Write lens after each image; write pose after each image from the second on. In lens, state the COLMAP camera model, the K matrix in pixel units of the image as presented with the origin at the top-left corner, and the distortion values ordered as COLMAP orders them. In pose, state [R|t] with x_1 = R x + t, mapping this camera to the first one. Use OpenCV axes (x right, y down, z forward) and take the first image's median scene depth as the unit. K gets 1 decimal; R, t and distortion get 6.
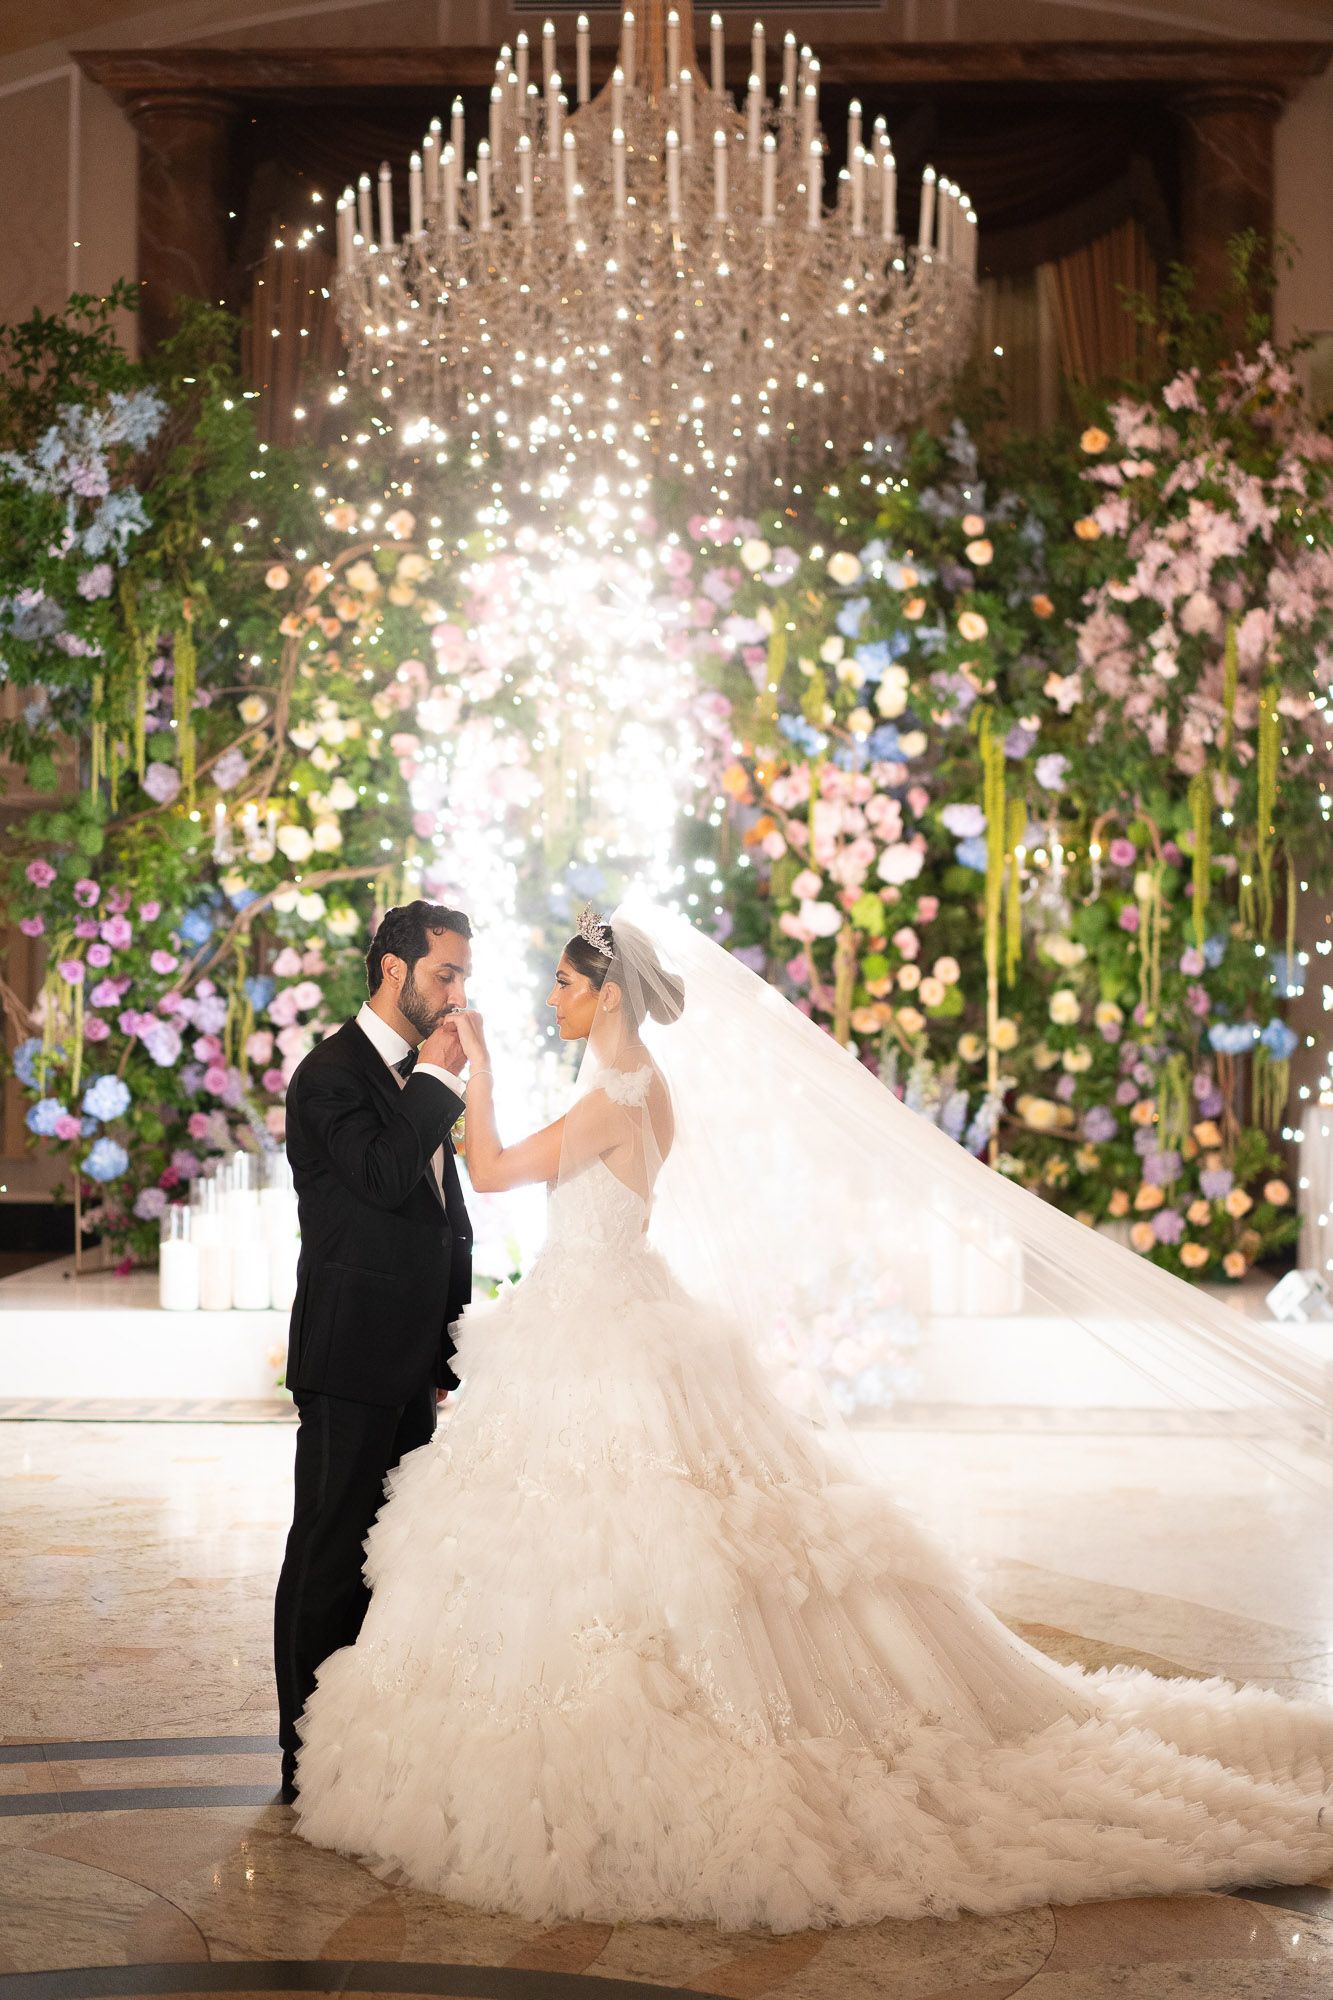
lens RADIAL K [[3095.1, 0, 668.4], [0, 3095.1, 991.7], [0, 0, 1]] dist [0.075493, 0.000000]
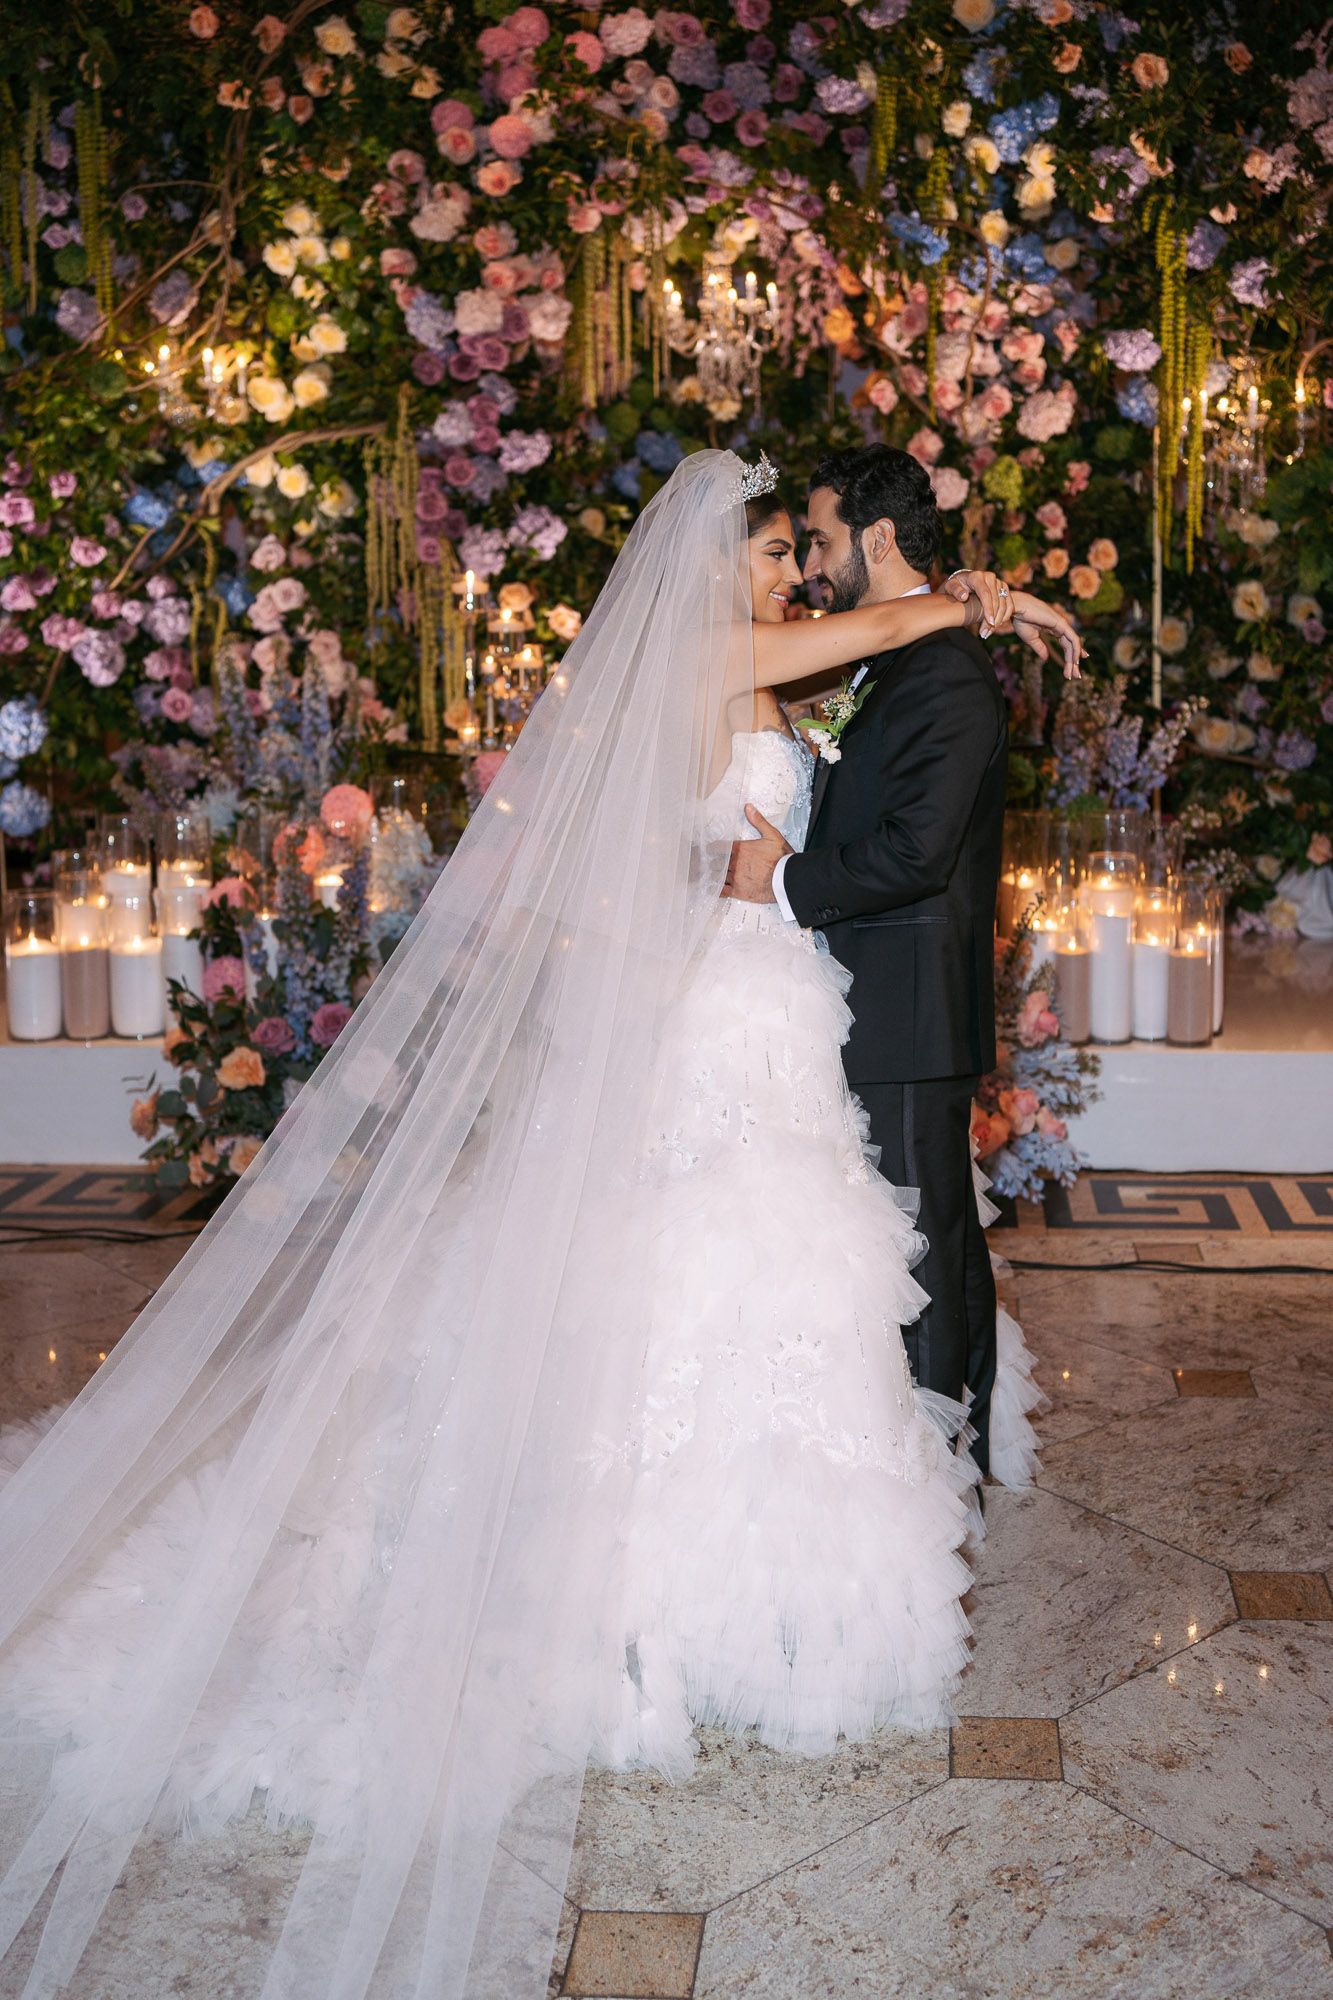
lens RADIAL K [[2424.2, 0, 768.4], [0, 2424.2, 913.3], [0, 0, 1]] dist [0.008274, 0.000000]
pose [[0.999586, -0.006237, -0.028097, 0.021744], [0.009816, 0.991583, 0.129099, 0.003132], [0.027055, -0.129322, 0.991234, 0.380837]]
